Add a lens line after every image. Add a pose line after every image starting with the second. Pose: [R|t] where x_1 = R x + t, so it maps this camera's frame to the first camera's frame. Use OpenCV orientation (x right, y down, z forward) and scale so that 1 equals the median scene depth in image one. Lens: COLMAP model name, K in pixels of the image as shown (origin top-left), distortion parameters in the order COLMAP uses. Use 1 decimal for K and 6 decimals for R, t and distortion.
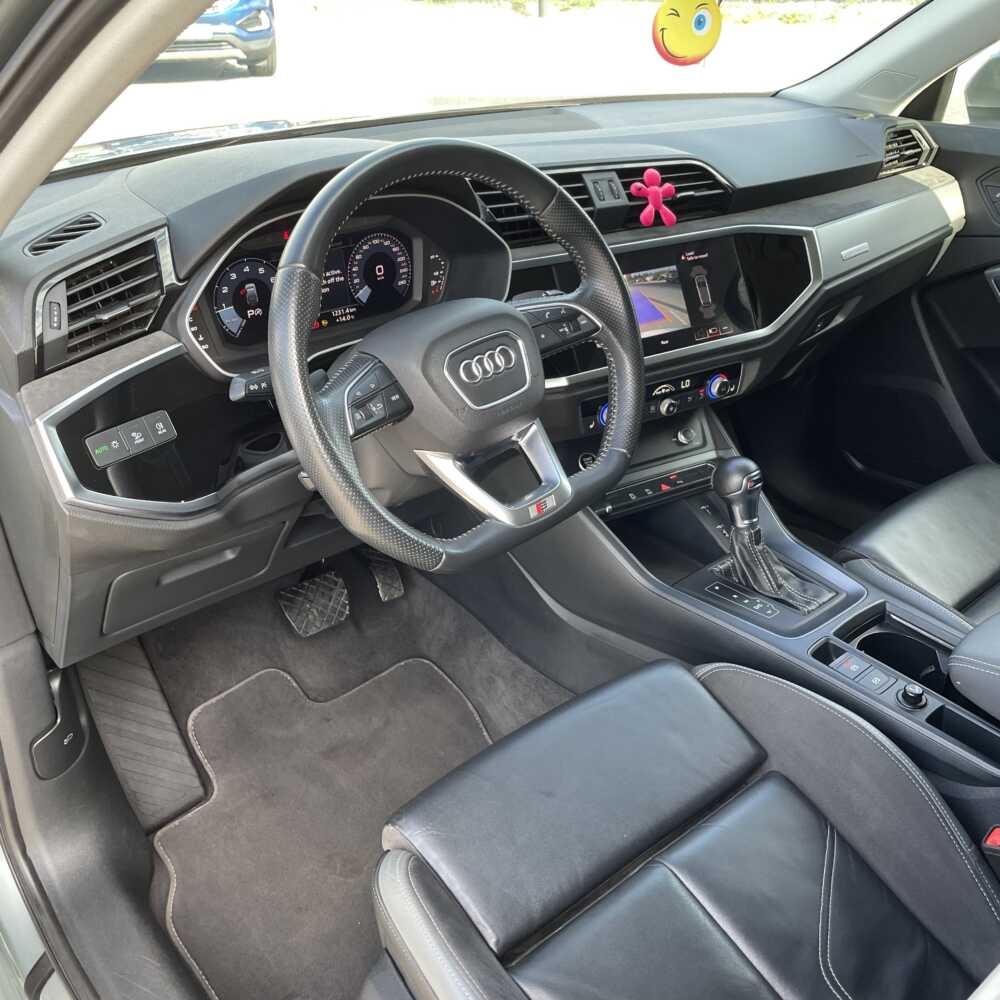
lens RADIAL K [[993.4, 0, 491.2], [0, 993.4, 473.9], [0, 0, 1]] dist [0.123887, -0.137893]
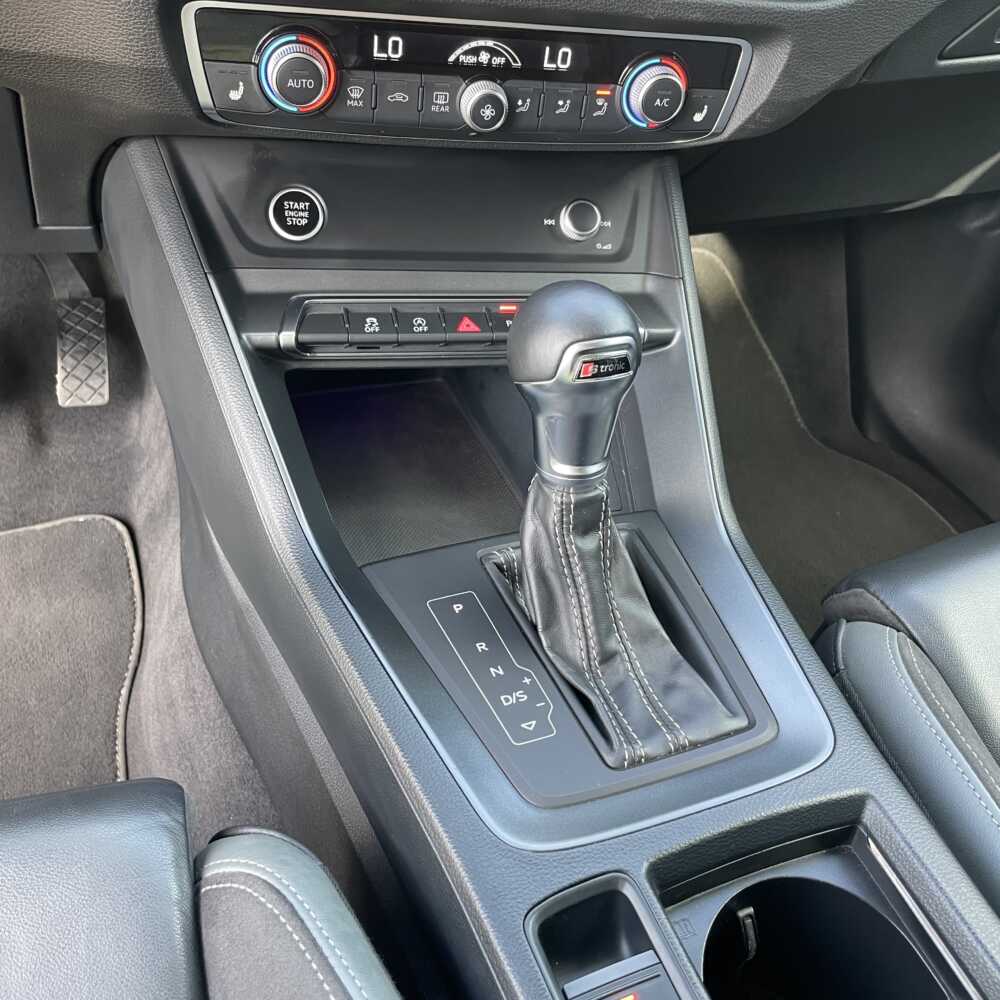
lens RADIAL K [[1020.2, 0, 499.6], [0, 1020.2, 480.1], [0, 0, 1]] dist [0.077385, -0.105313]
pose [[0.947962, 0.285505, -0.140910, 0.284389], [-0.253524, 0.944619, 0.208377, -0.018472], [0.192599, -0.161810, 0.967845, 0.637204]]
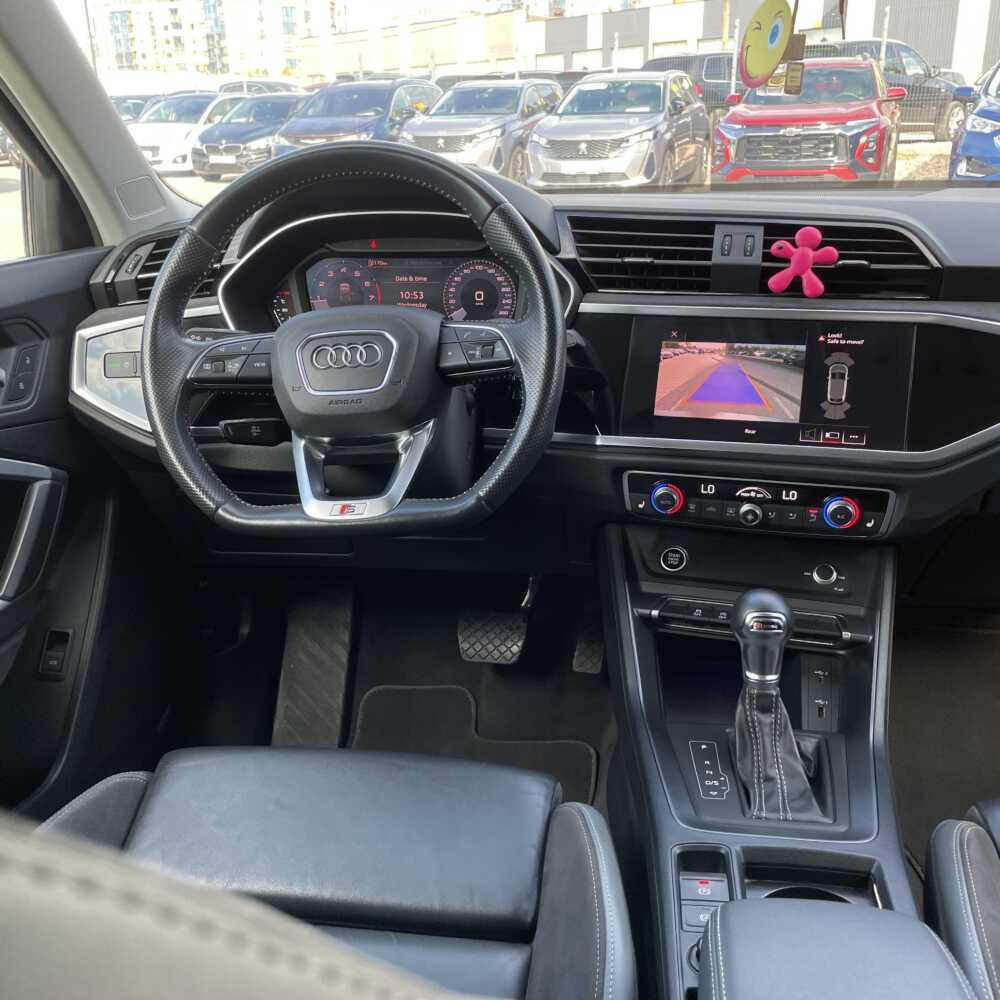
lens RADIAL K [[997.9, 0, 492.7], [0, 997.9, 481.0], [0, 0, 1]] dist [0.109008, -0.148237]
pose [[0.676901, 0.234697, -0.697655, 0.612561], [-0.320669, 0.947162, 0.007503, -0.033660], [0.662553, 0.218637, 0.716395, 0.293009]]
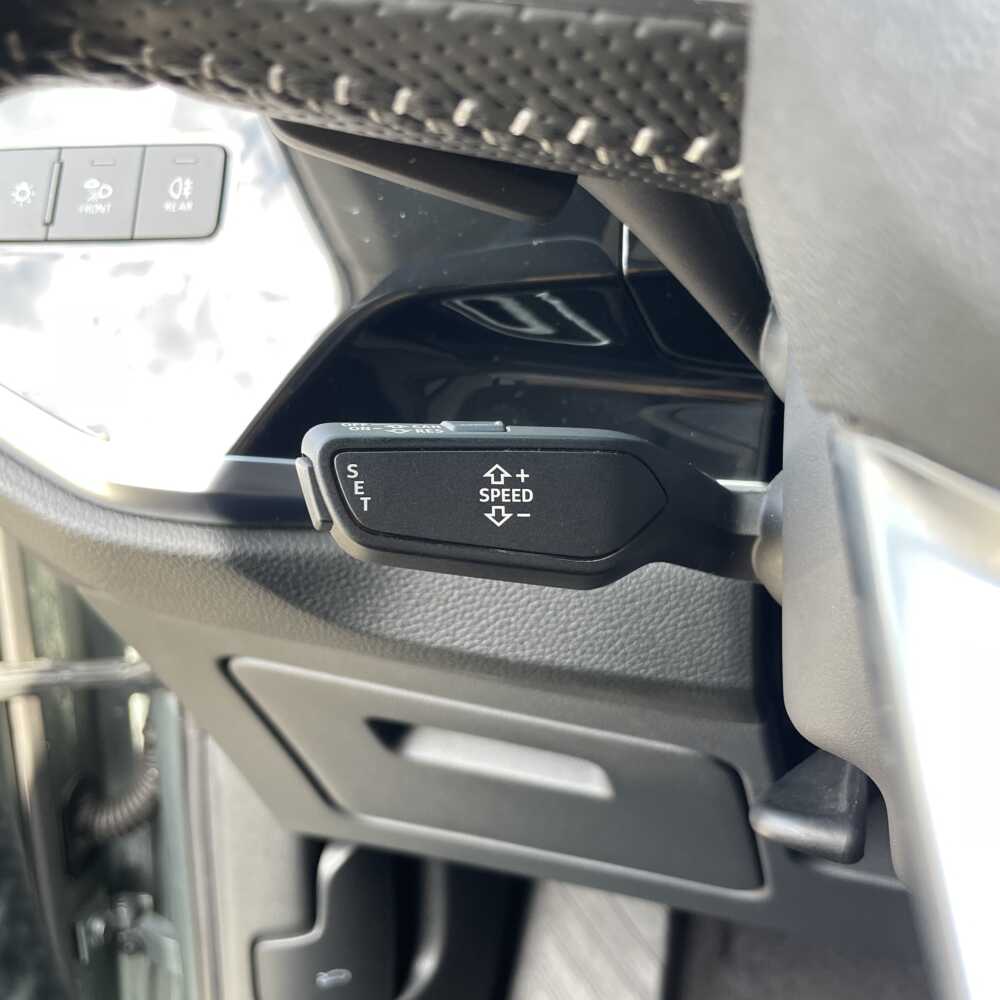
lens RADIAL K [[1008.2, 0, 496.5], [0, 1008.2, 481.5], [0, 0, 1]] dist [0.097322, -0.143348]
pose [[0.488454, 0.230759, -0.841524, -0.005532], [-0.390910, 0.920078, 0.025400, -0.008405], [0.780129, 0.316553, 0.539622, 0.679687]]
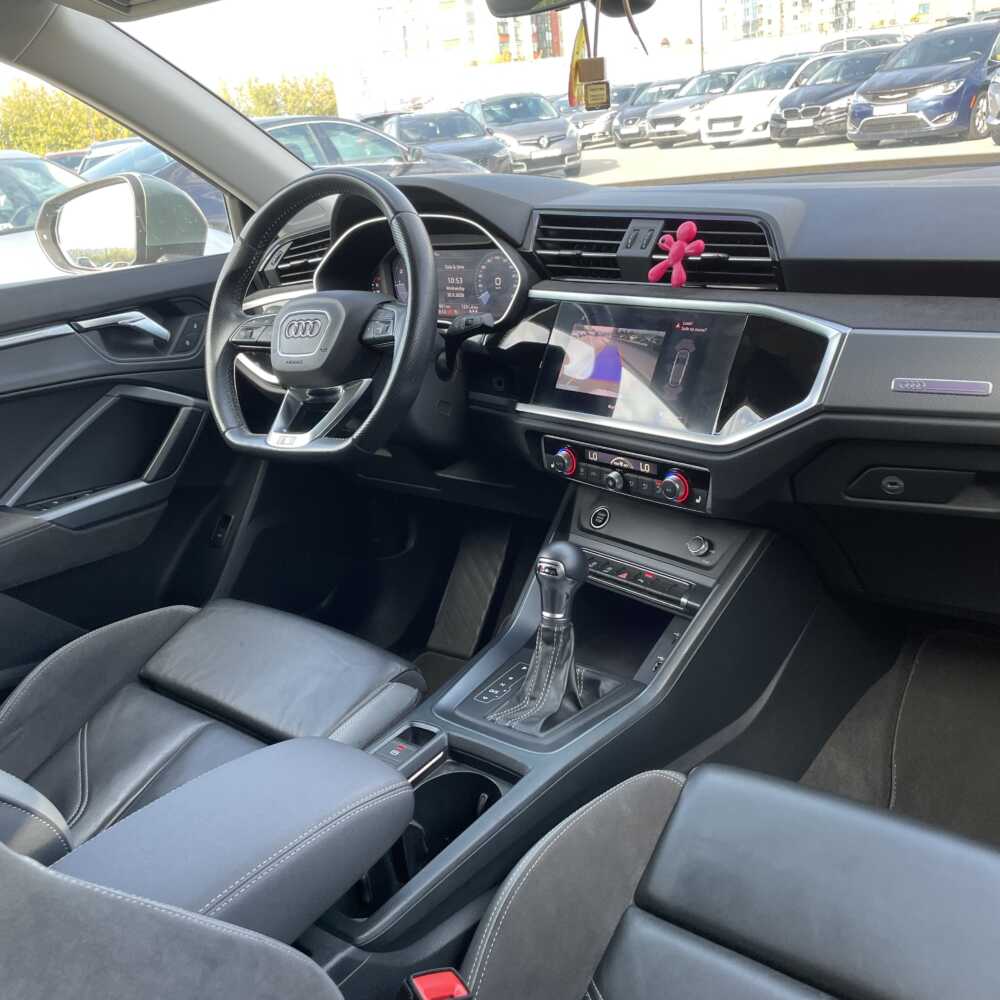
lens RADIAL K [[997.9, 0, 492.7], [0, 997.9, 481.0], [0, 0, 1]] dist [0.109008, -0.148237]
pose [[0.184638, 0.307664, -0.933409, 1.030775], [-0.353868, 0.906850, 0.228911, -0.242374], [0.916889, 0.288038, 0.276311, 0.674681]]
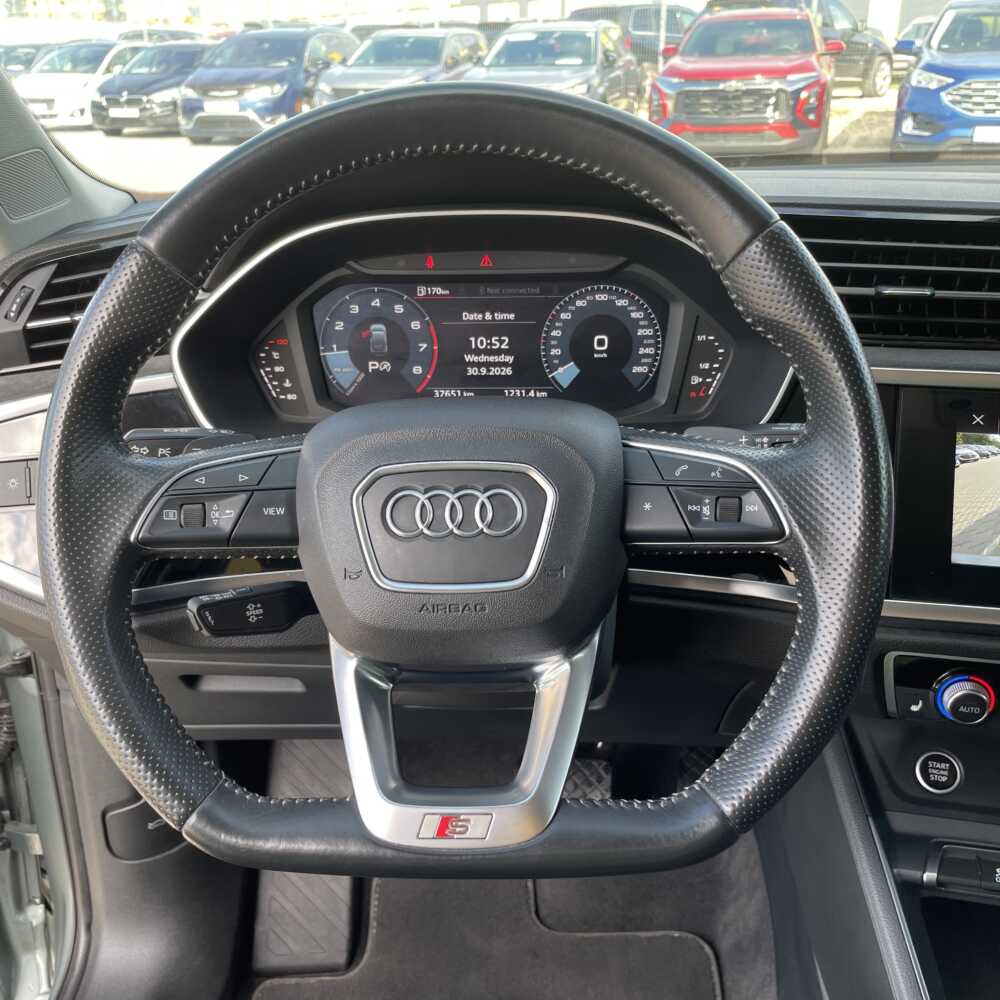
lens RADIAL K [[1008.2, 0, 496.5], [0, 1008.2, 481.5], [0, 0, 1]] dist [0.097322, -0.143348]
pose [[0.734776, 0.242243, -0.633579, 0.247037], [-0.298113, 0.954339, 0.019155, -0.104842], [0.609289, 0.174803, 0.773441, 0.447921]]
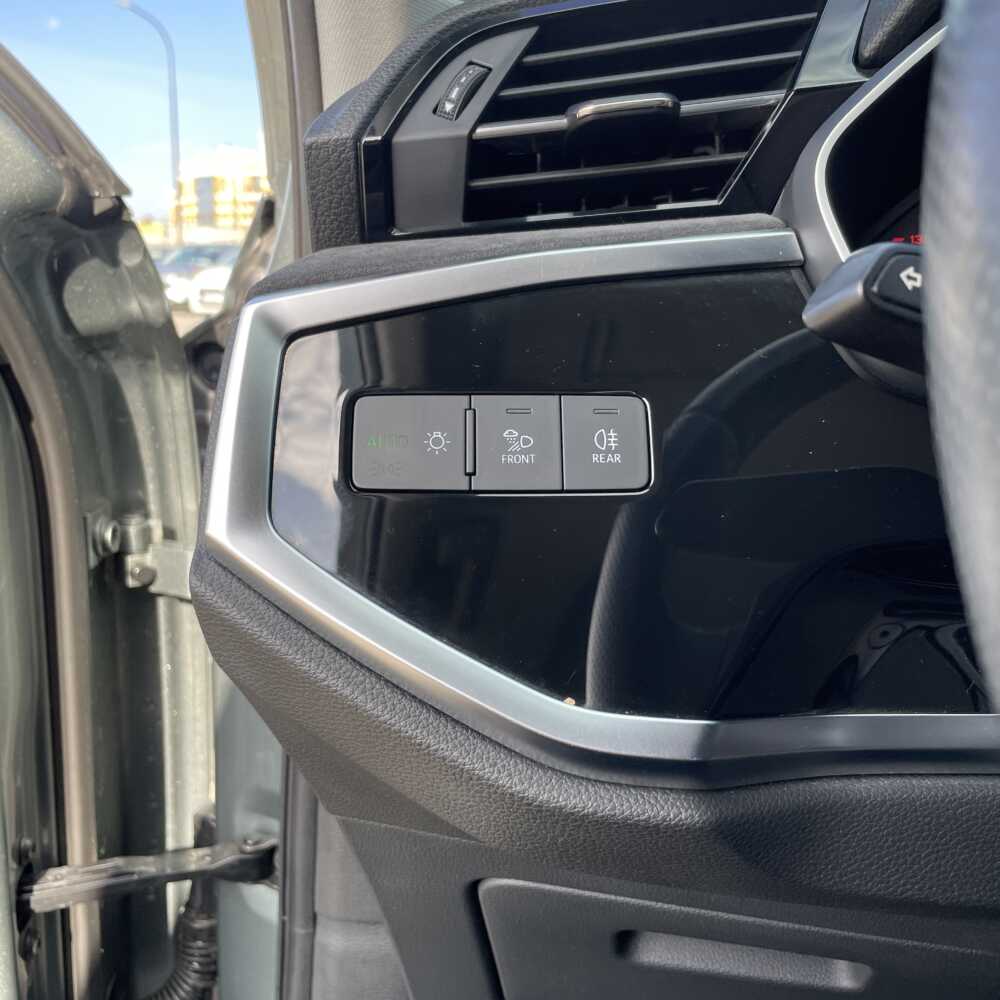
lens RADIAL K [[1020.2, 0, 499.6], [0, 1020.2, 480.1], [0, 0, 1]] dist [0.077385, -0.105313]
pose [[0.638541, 0.153833, -0.754056, -0.084874], [-0.367763, 0.921697, -0.123392, 0.009703], [0.676029, 0.356105, 0.645115, 0.569237]]
